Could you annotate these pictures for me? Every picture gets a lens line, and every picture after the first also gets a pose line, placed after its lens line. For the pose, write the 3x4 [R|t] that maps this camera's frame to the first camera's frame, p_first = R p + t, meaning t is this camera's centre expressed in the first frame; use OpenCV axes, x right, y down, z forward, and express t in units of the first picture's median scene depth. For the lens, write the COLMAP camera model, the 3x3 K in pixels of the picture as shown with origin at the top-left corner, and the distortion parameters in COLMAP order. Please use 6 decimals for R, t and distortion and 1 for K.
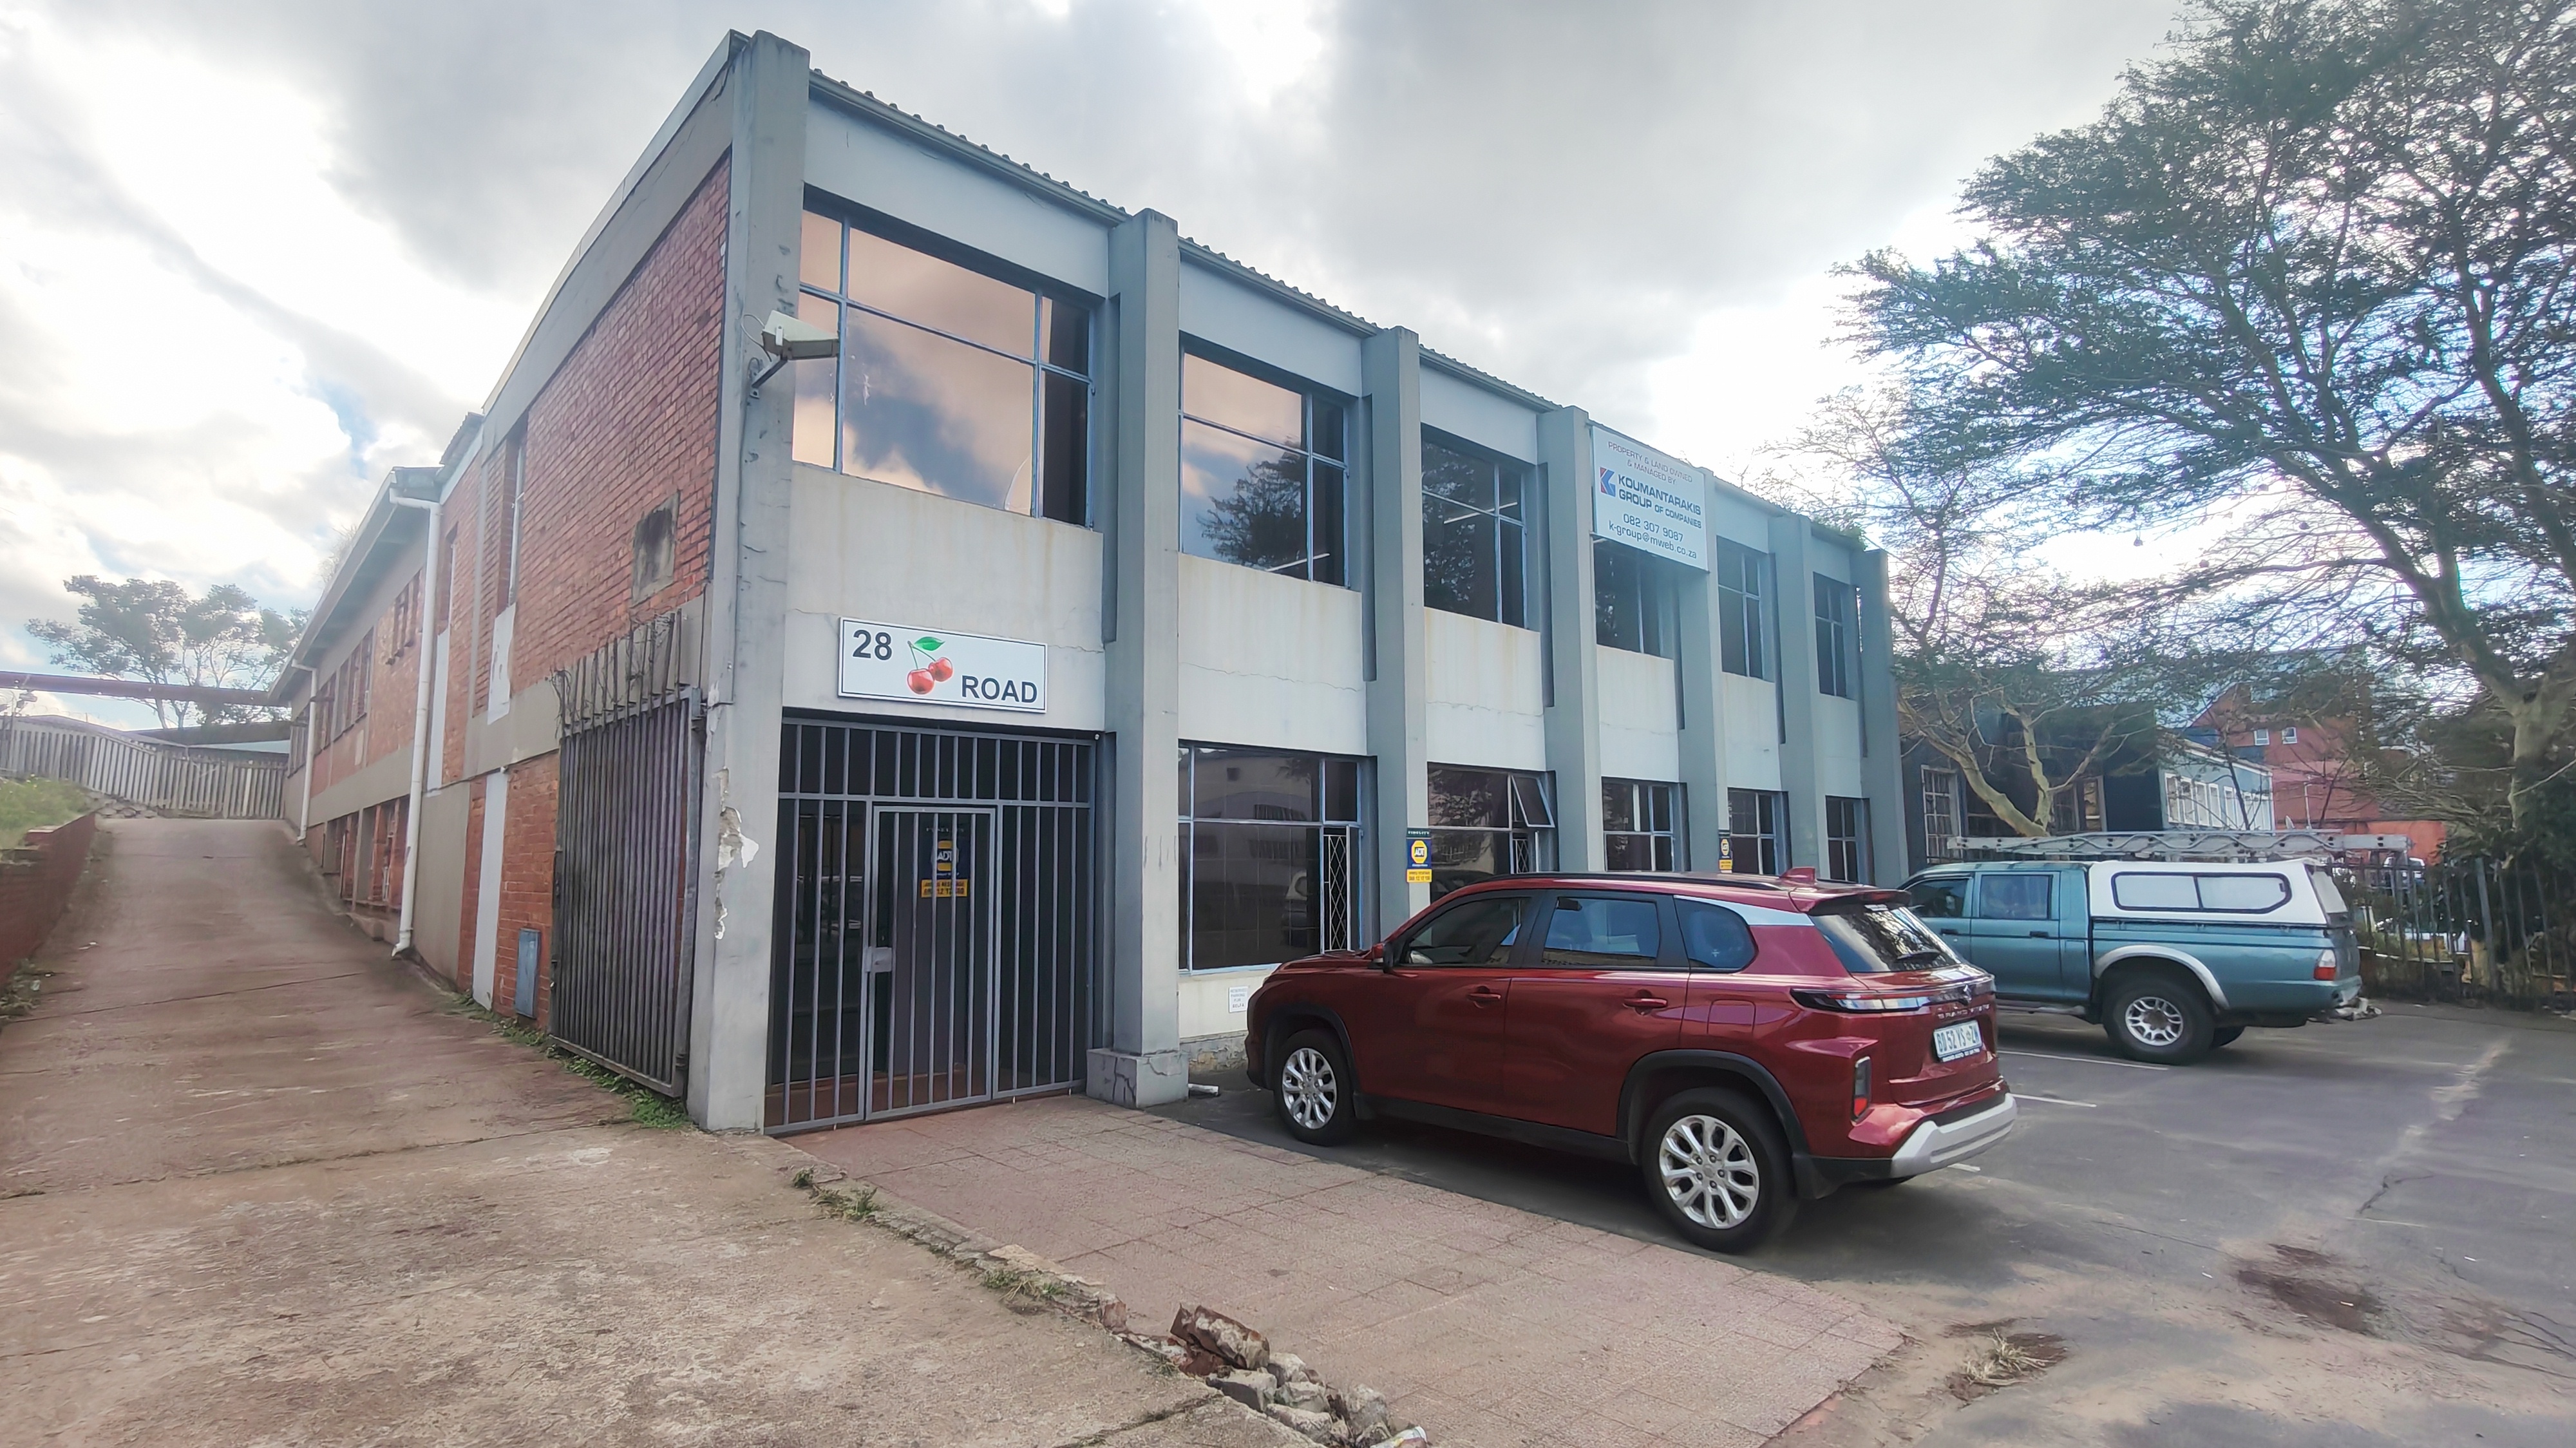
lens RADIAL K [[1185.9, 0, 1294.0], [0, 1185.9, 730.7], [0, 0, 1]] dist [-0.000383, -0.004051]
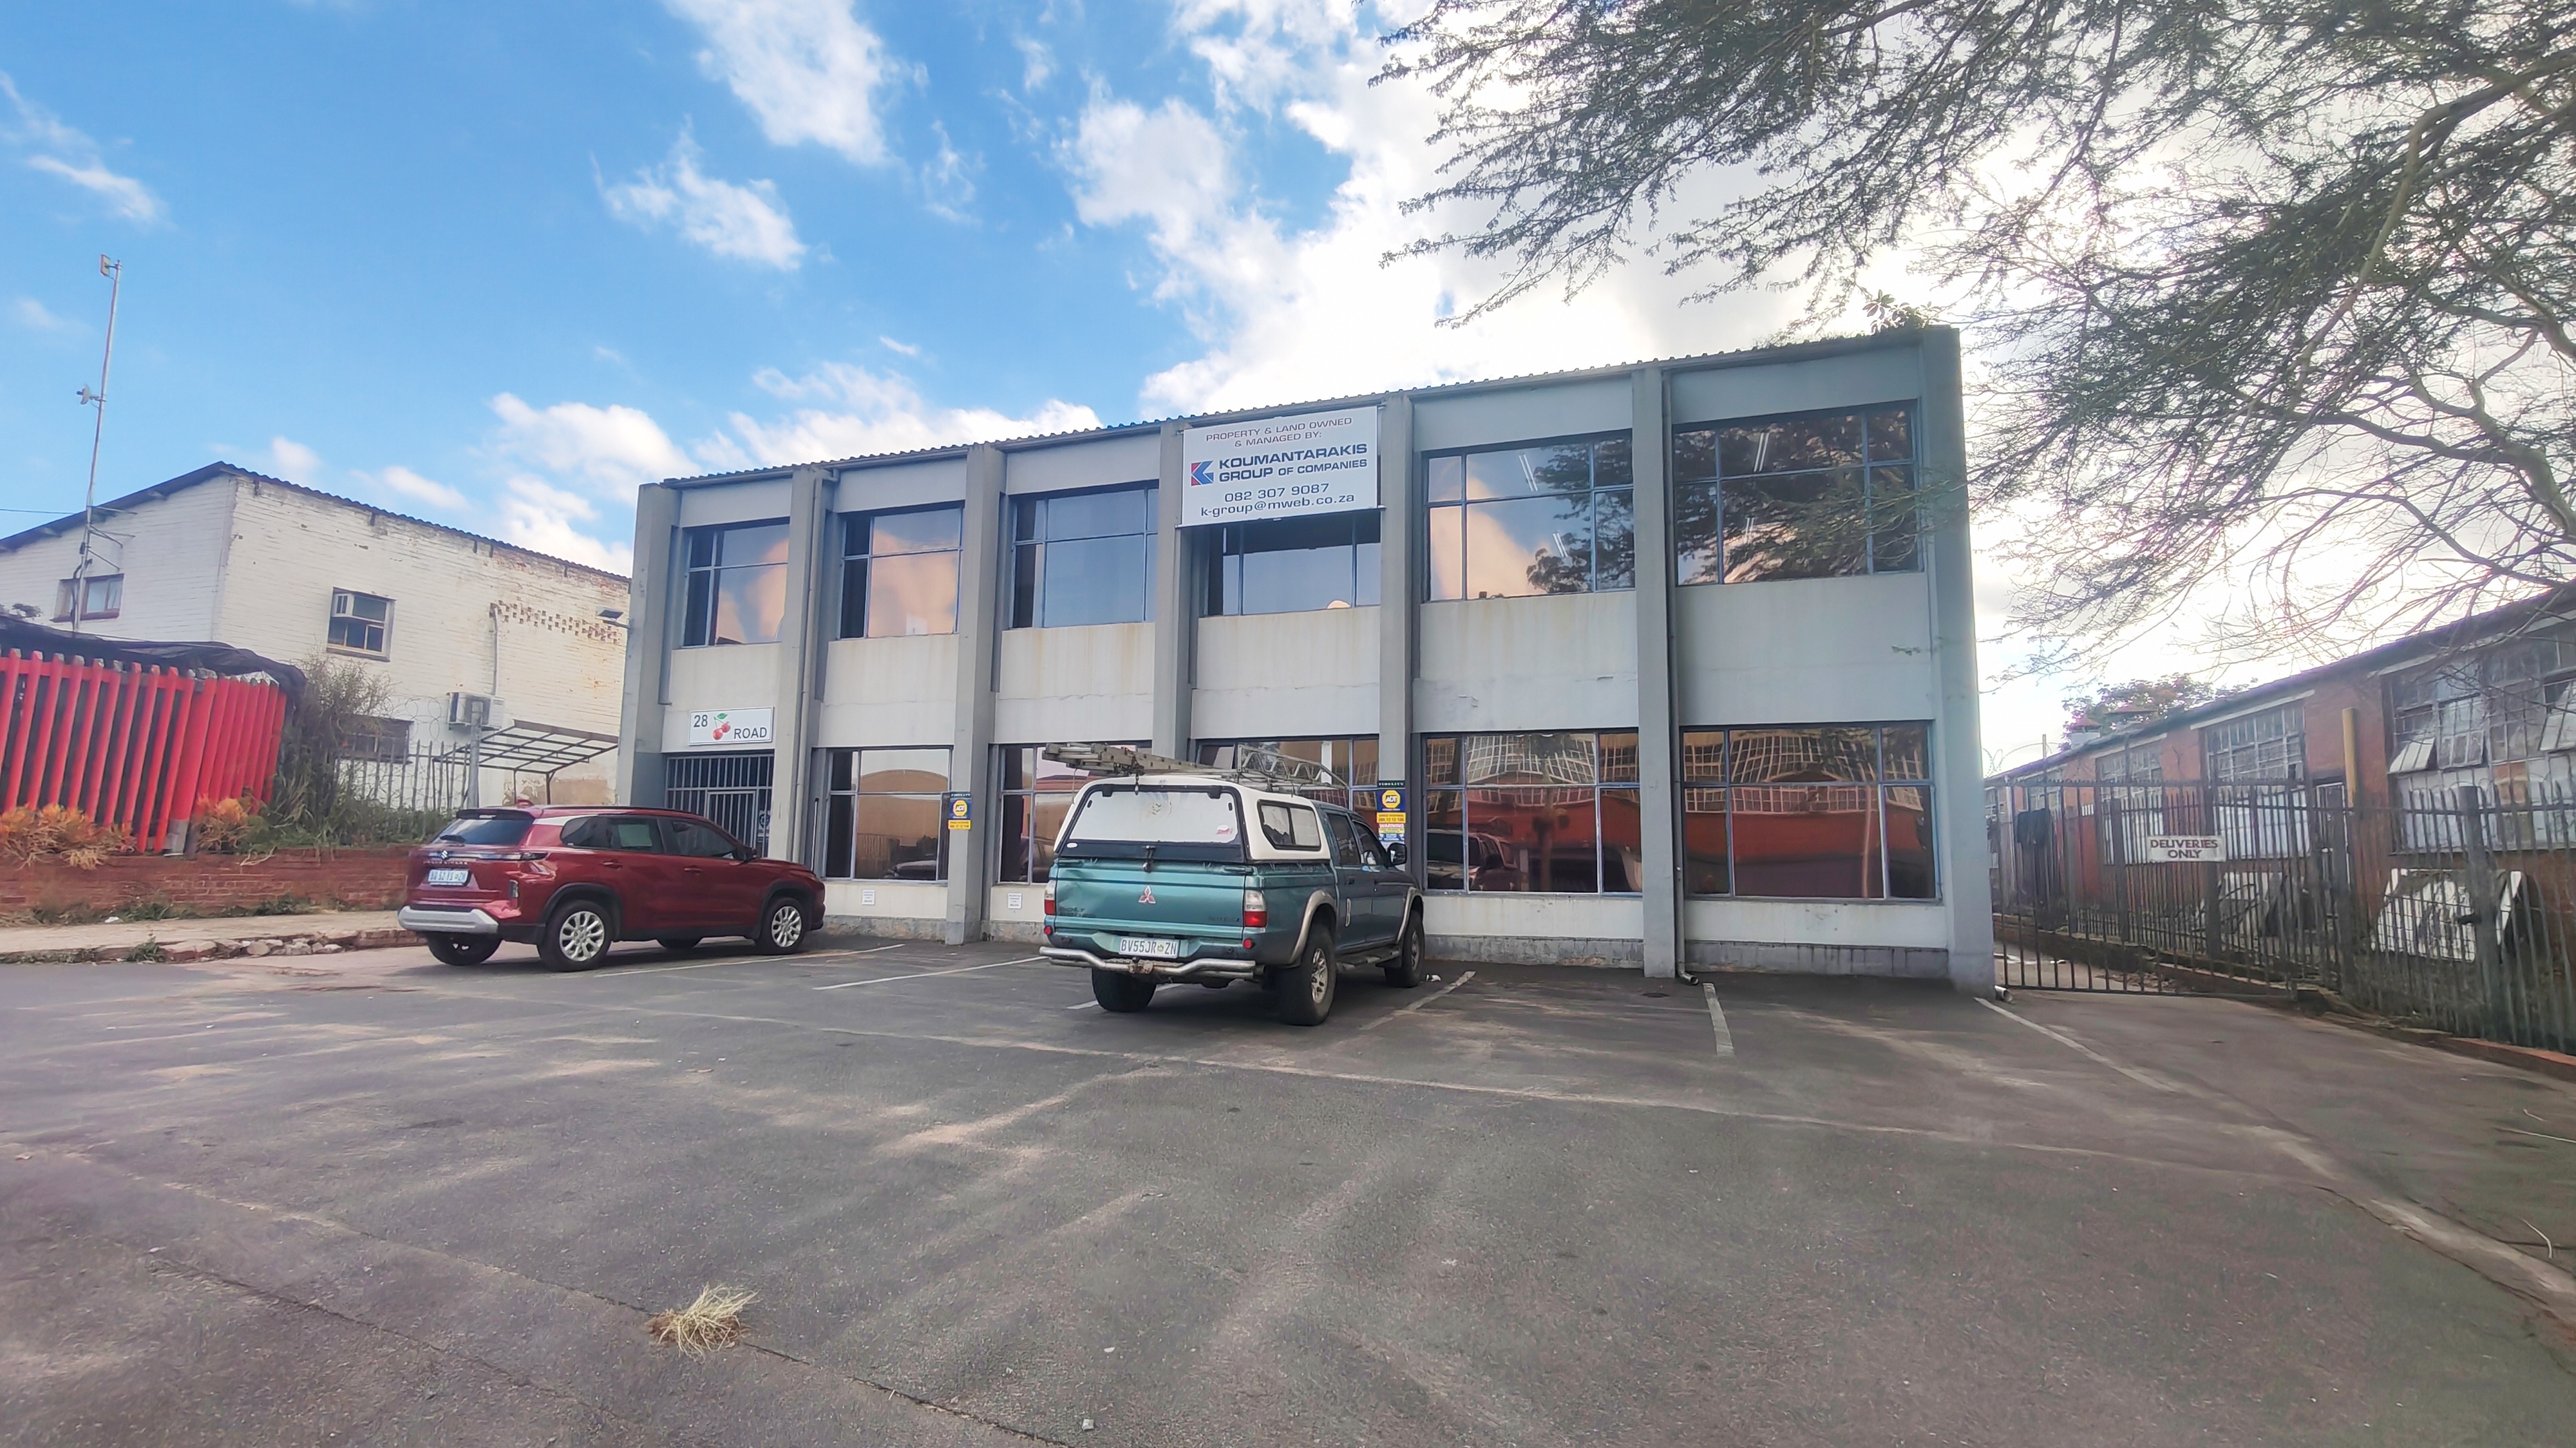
lens RADIAL K [[1181.3, 0, 1291.7], [0, 1181.3, 732.5], [0, 0, 1]] dist [-0.001056, 0.000858]
pose [[0.467008, -0.089815, -0.879680, 1.793808], [0.084795, 0.994792, -0.056552, 0.144139], [0.880178, -0.048183, 0.472192, 0.775216]]
